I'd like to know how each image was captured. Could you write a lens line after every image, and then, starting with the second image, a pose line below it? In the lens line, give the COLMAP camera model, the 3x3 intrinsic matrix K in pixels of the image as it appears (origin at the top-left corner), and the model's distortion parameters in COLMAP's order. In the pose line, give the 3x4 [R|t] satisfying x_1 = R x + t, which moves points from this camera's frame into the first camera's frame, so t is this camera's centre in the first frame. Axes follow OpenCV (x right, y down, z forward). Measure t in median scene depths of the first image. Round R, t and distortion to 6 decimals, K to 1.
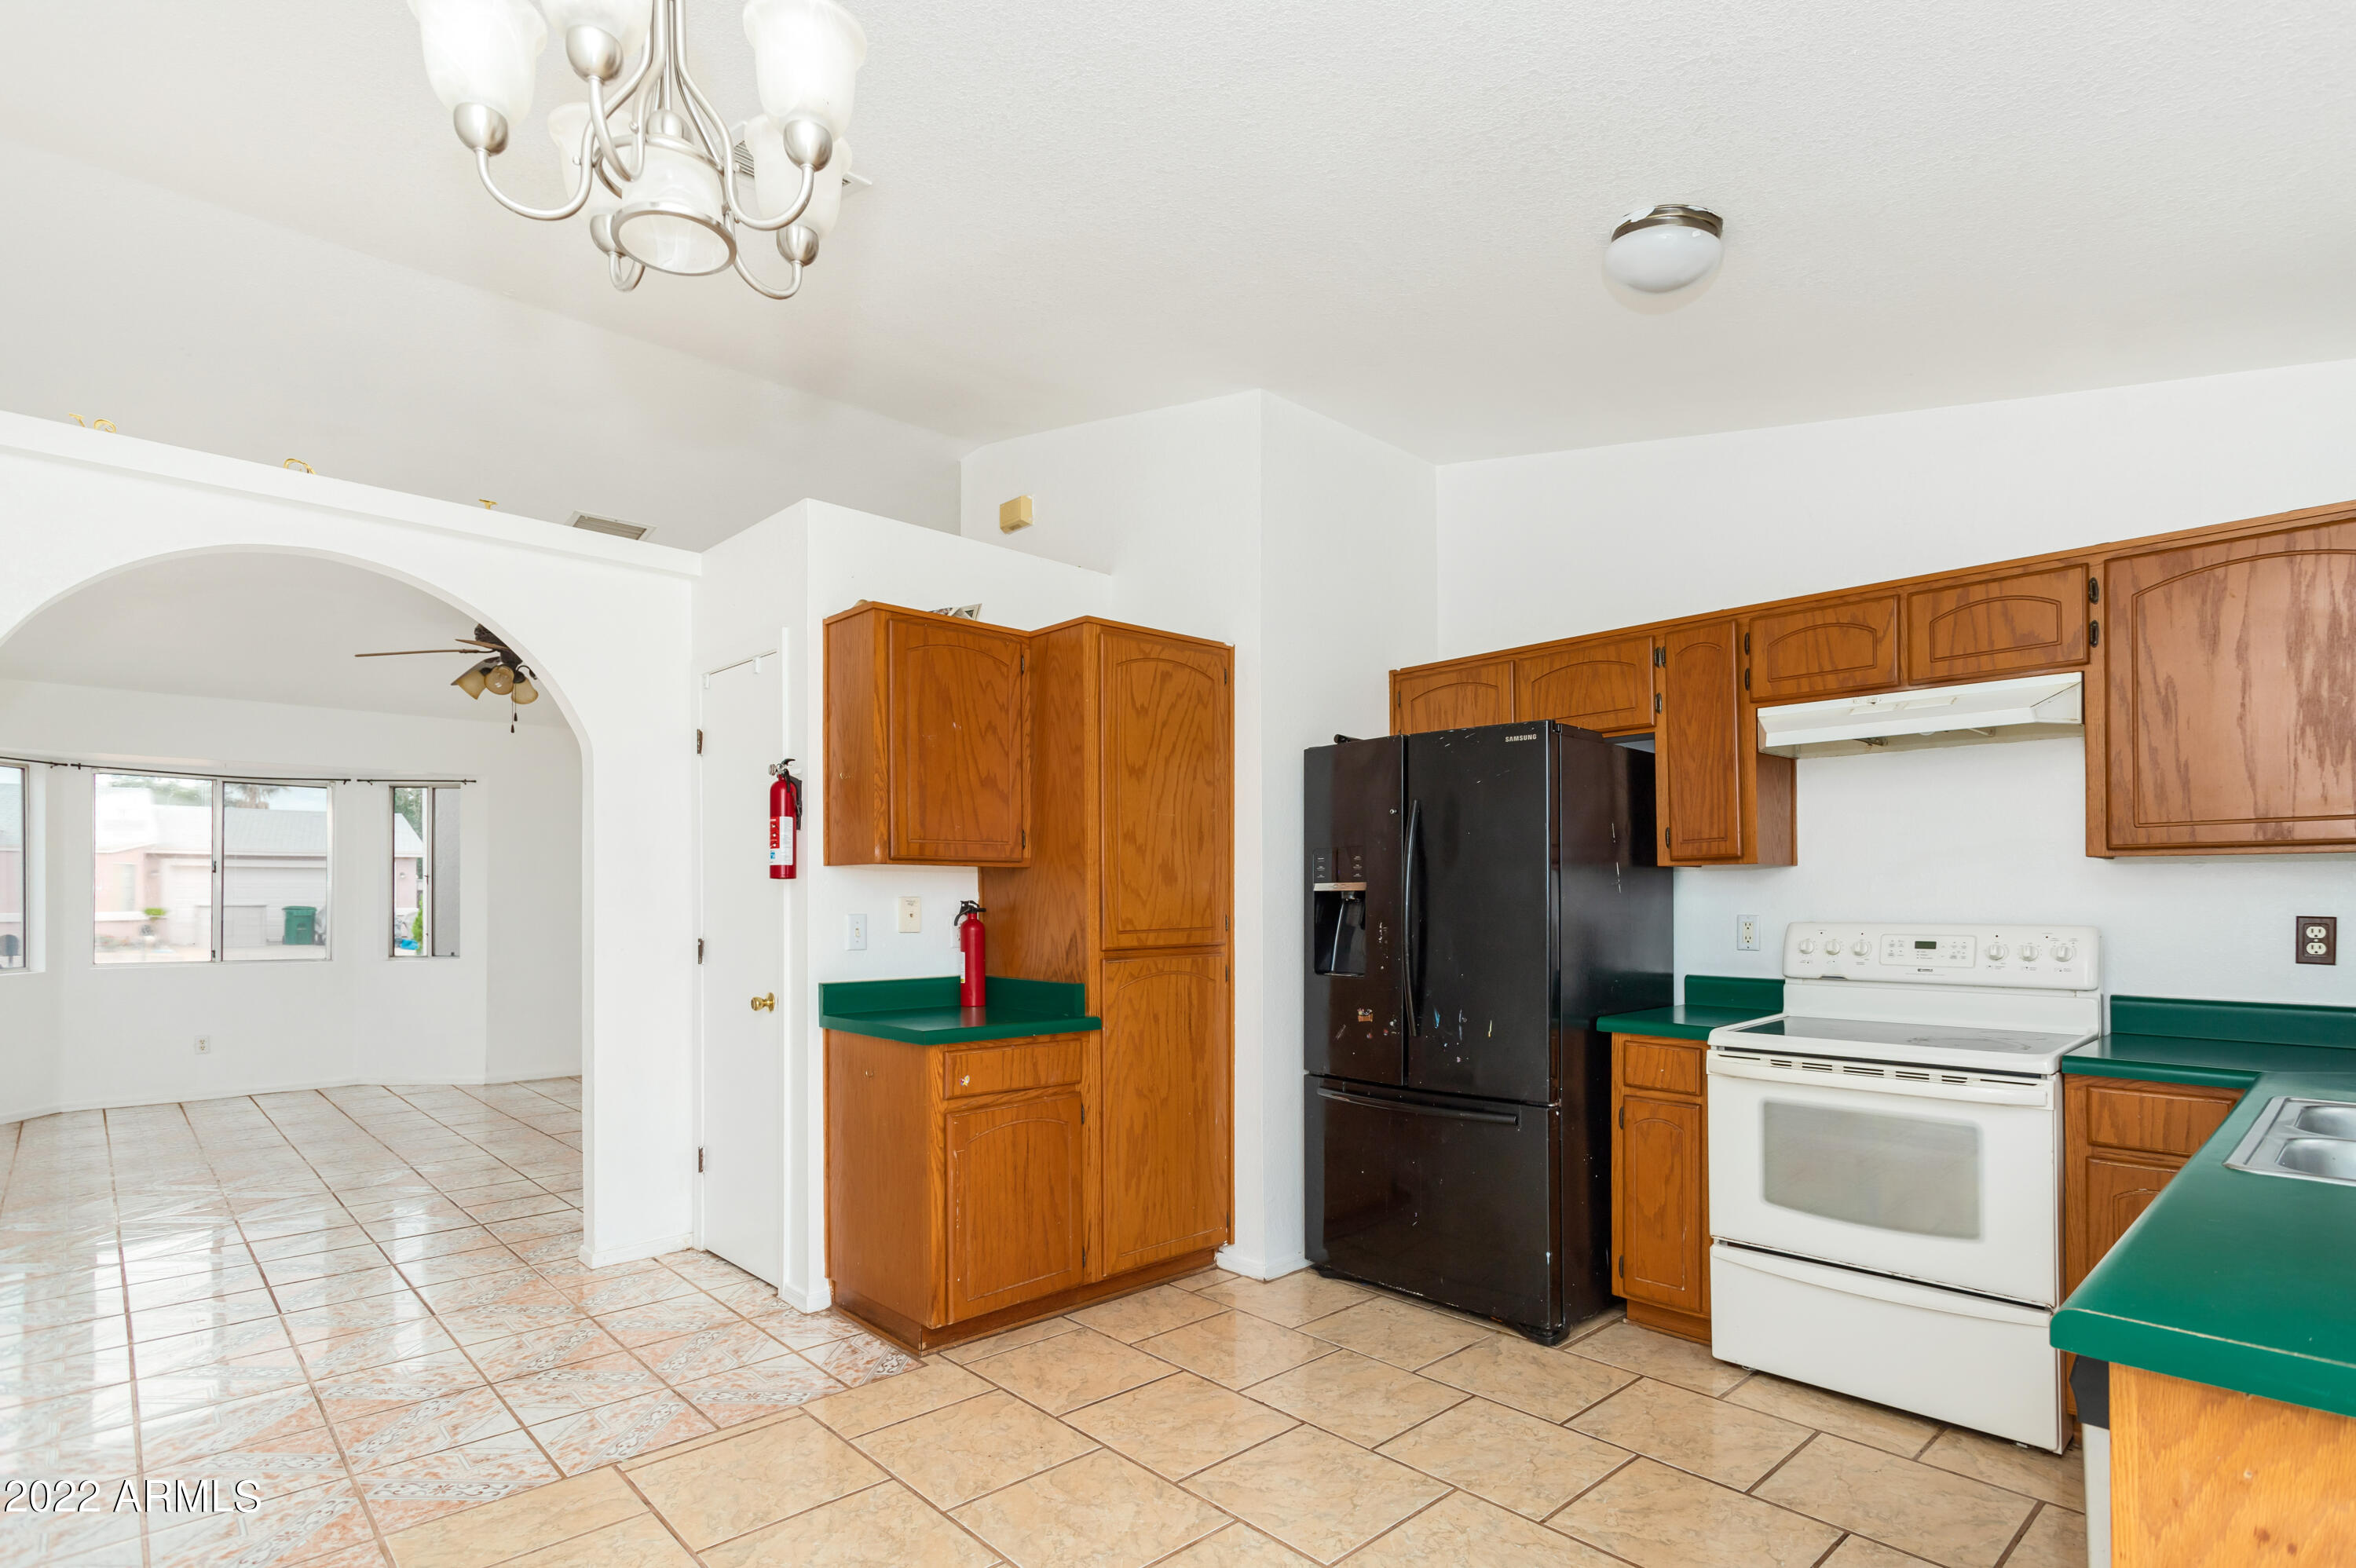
lens RADIAL K [[1176.8, 0, 1203.1], [0, 1176.8, 883.5], [0, 0, 1]] dist [0.001388, 0.000058]
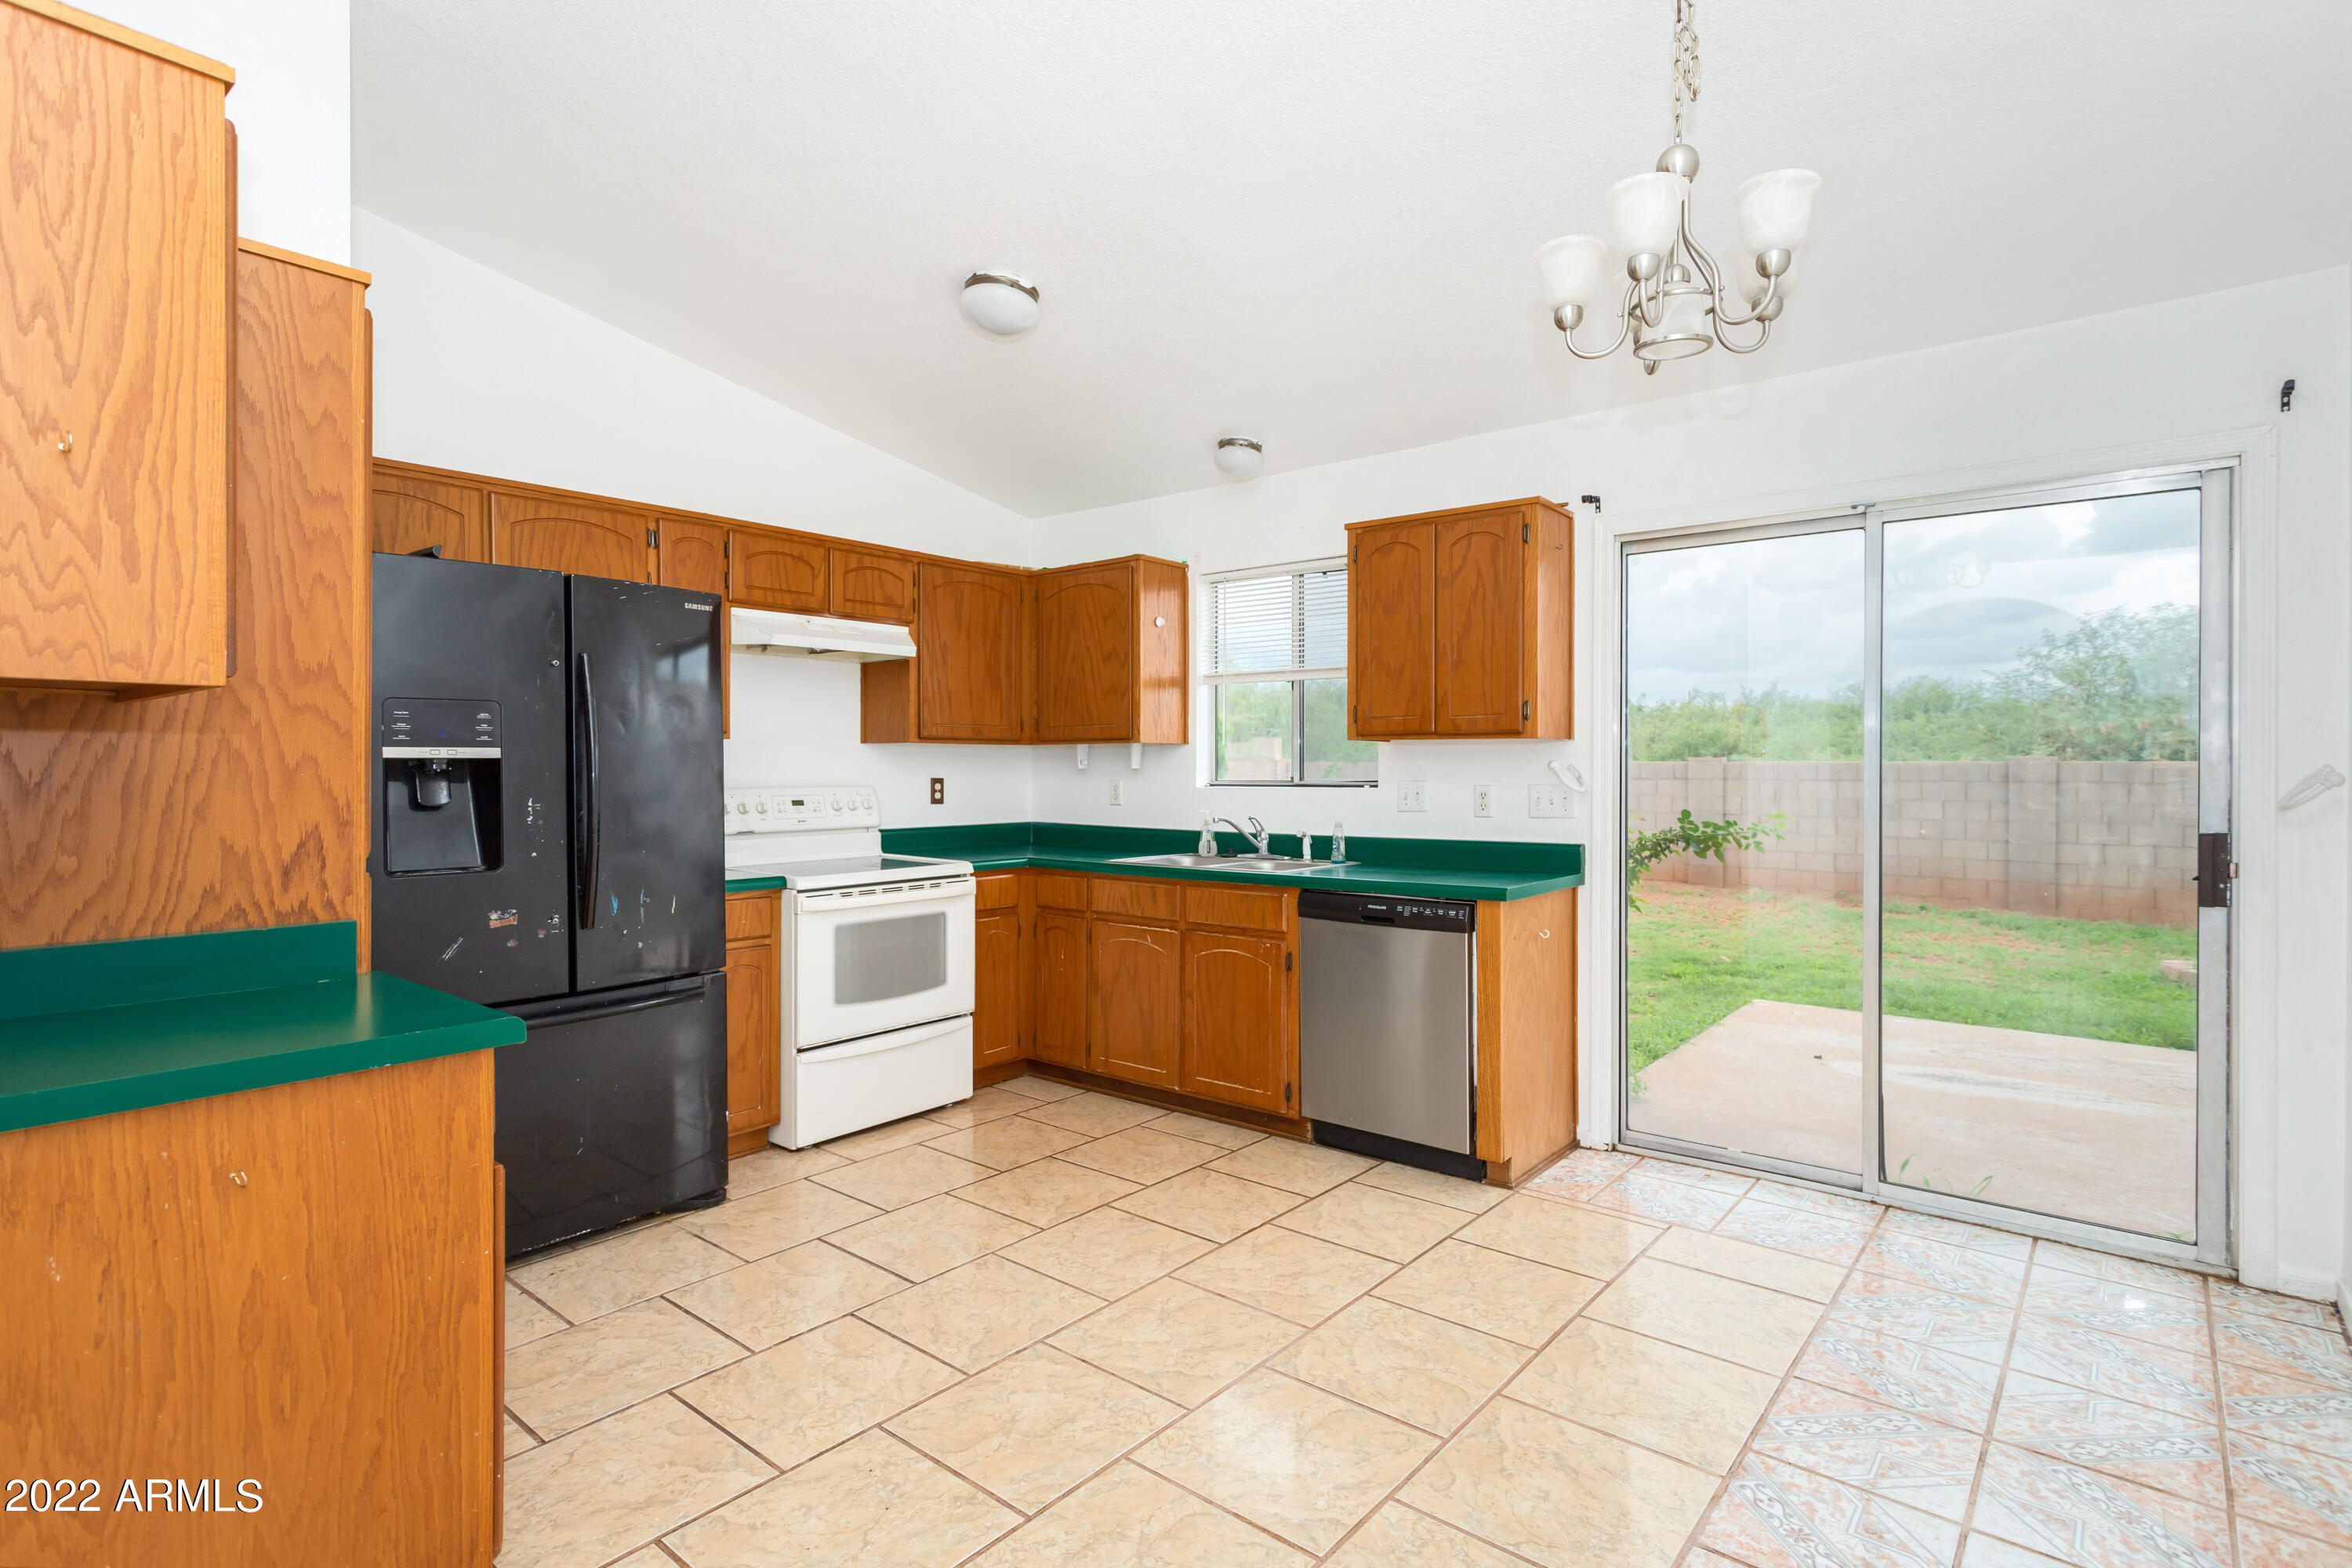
lens RADIAL K [[1132.5, 0, 1172.8], [0, 1132.5, 757.2], [0, 0, 1]] dist [0.000310, -0.000492]
pose [[-0.110903, 0.010498, 0.993776, -0.723500], [-0.009398, 0.999888, -0.011611, 0.010794], [-0.993787, -0.010627, -0.110792, 0.707726]]
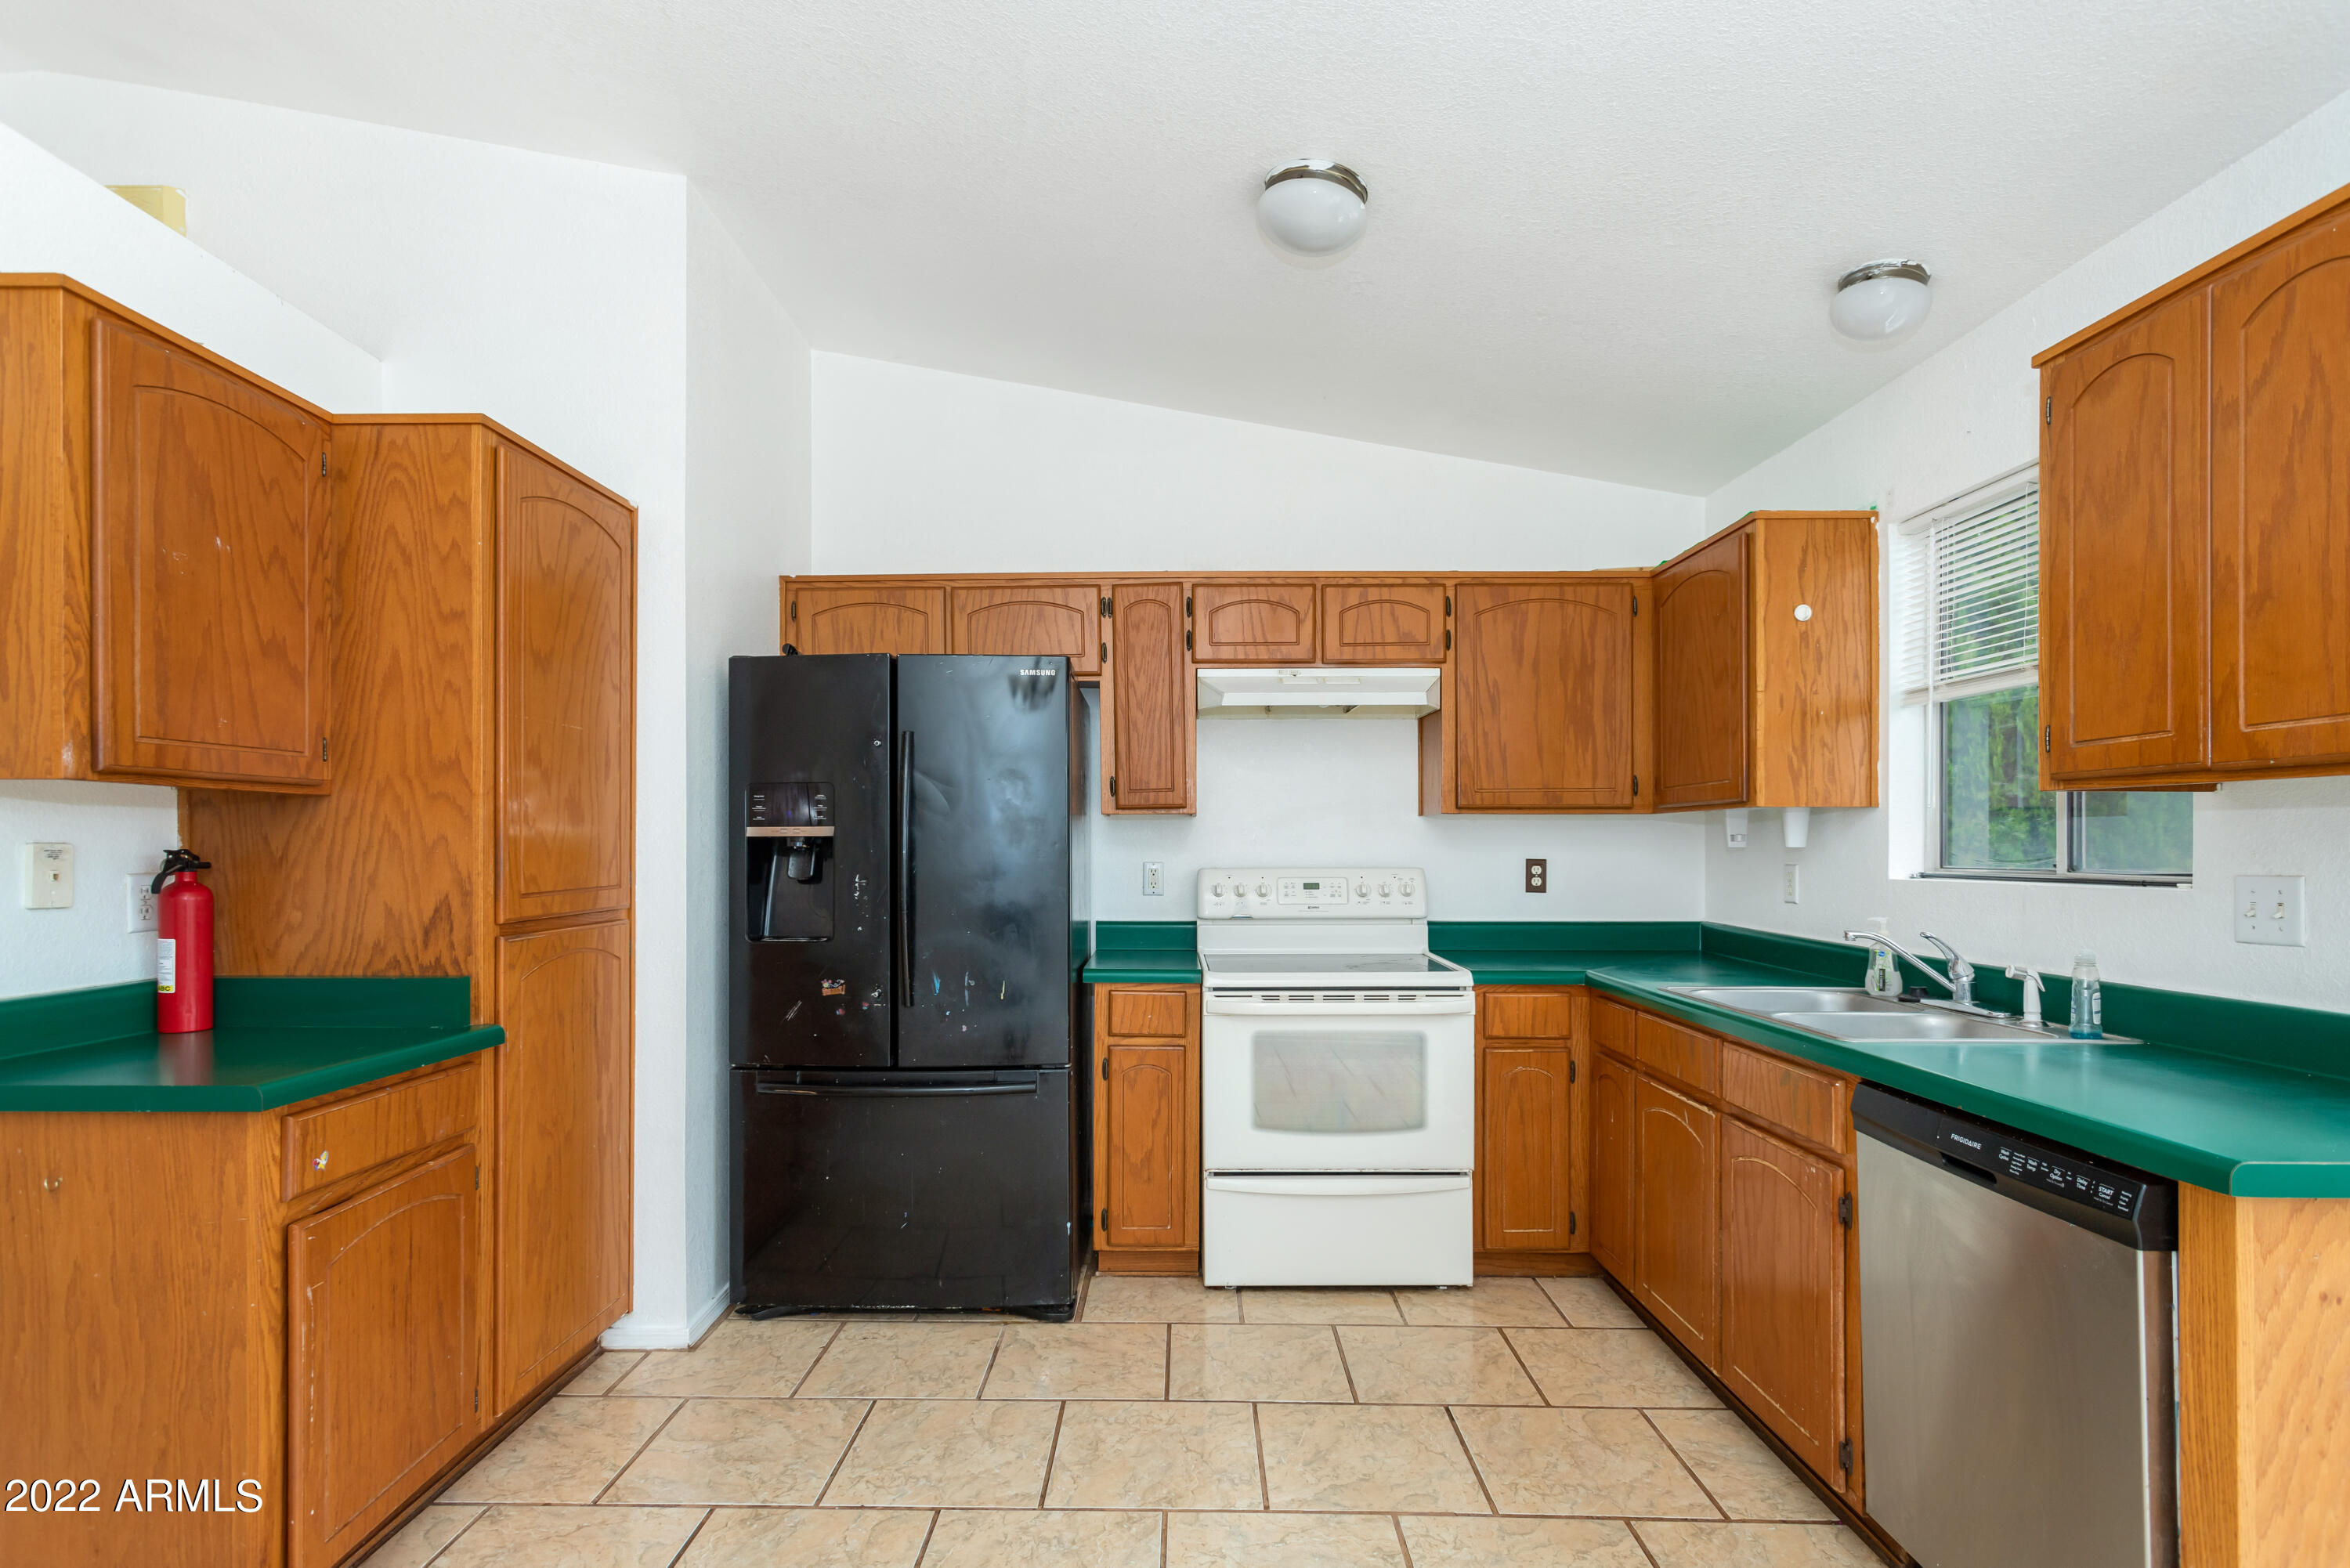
lens RADIAL K [[1144.3, 0, 1173.6], [0, 1144.3, 834.2], [0, 0, 1]] dist [-0.000709, 0.001080]
pose [[0.699646, 0.008103, 0.714444, -0.296927], [-0.008586, 0.999959, -0.002932, 0.005157], [-0.714438, -0.004083, 0.699686, 0.294910]]
